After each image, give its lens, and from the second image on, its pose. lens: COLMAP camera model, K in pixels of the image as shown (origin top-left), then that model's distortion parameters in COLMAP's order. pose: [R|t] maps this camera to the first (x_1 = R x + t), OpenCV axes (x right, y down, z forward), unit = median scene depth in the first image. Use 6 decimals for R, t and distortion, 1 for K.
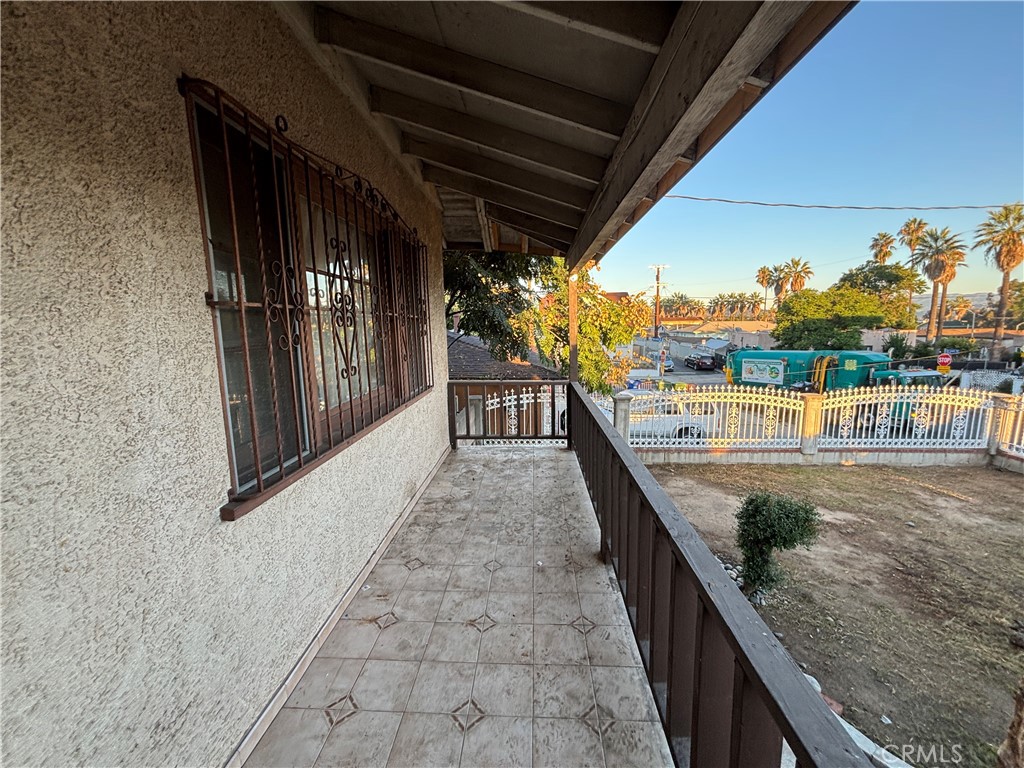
lens RADIAL K [[418.6, 0, 512.0], [0, 418.6, 384.0], [0, 0, 1]] dist [-0.032080, 0.013137]
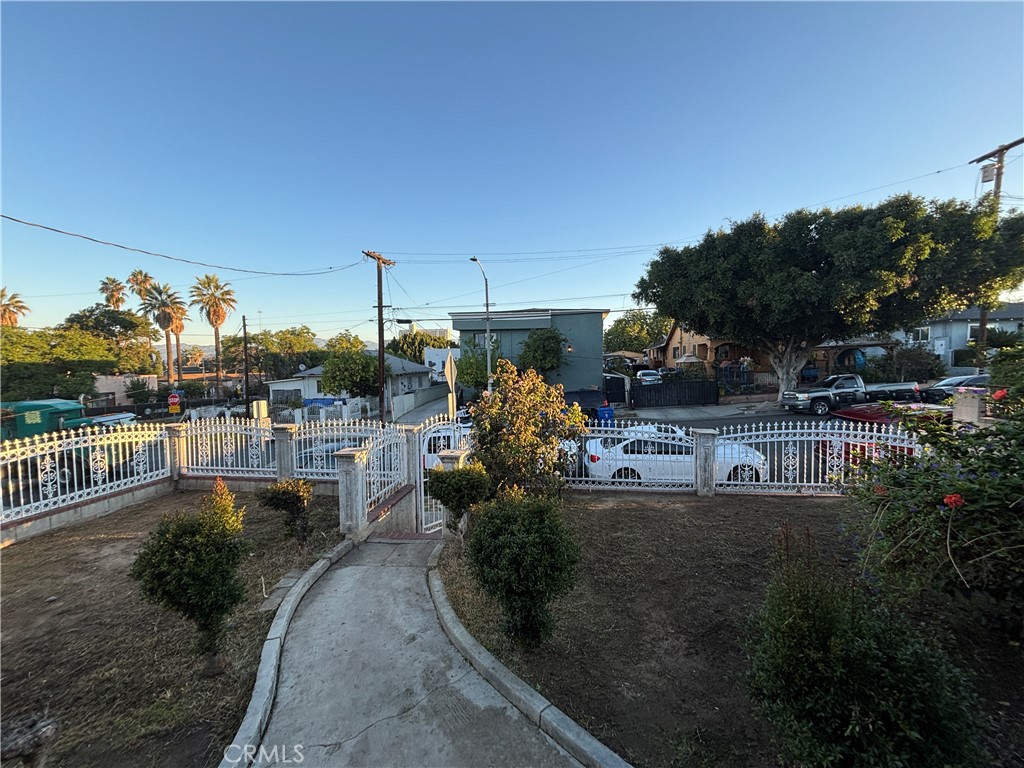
lens RADIAL K [[412.2, 0, 512.4], [0, 412.2, 381.9], [0, 0, 1]] dist [0.000707, -0.000780]
pose [[0.098493, -0.038301, 0.994400, 0.179823], [0.154517, 0.987728, 0.022739, 0.027461], [-0.983068, 0.151412, 0.103203, -0.024858]]
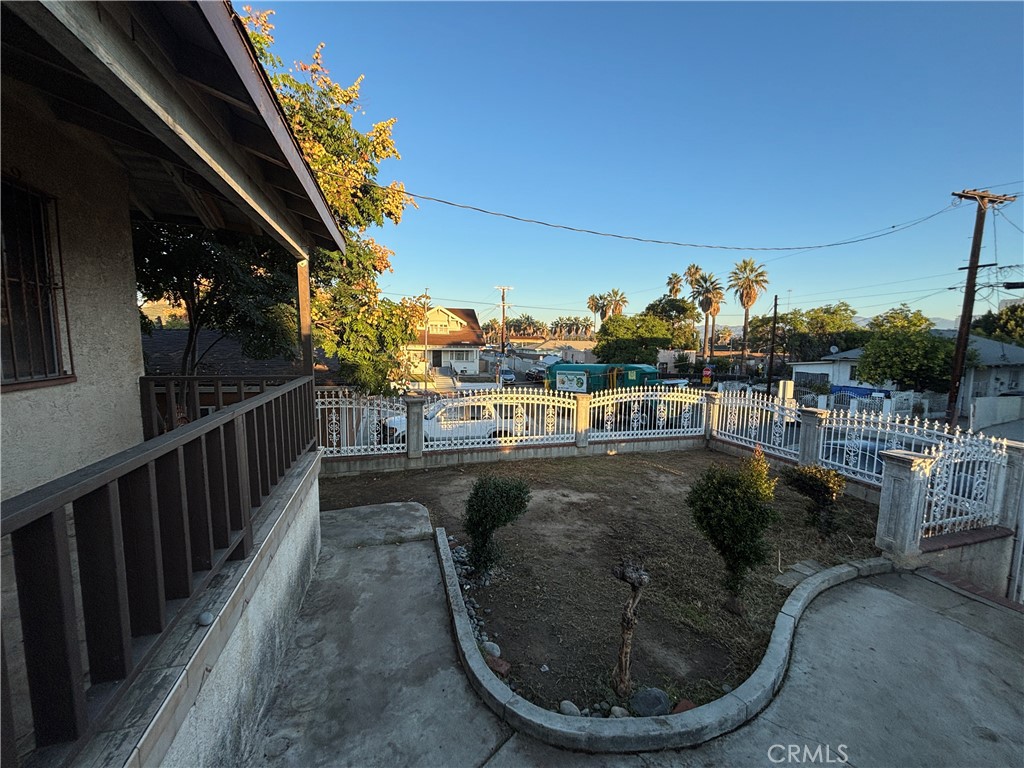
lens RADIAL K [[412.2, 0, 512.4], [0, 412.2, 381.9], [0, 0, 1]] dist [0.000707, -0.000780]
pose [[0.940789, -0.003745, 0.338971, 0.154095], [0.017773, 0.999109, -0.038290, 0.030414], [-0.338525, 0.042048, 0.940017, -0.013640]]
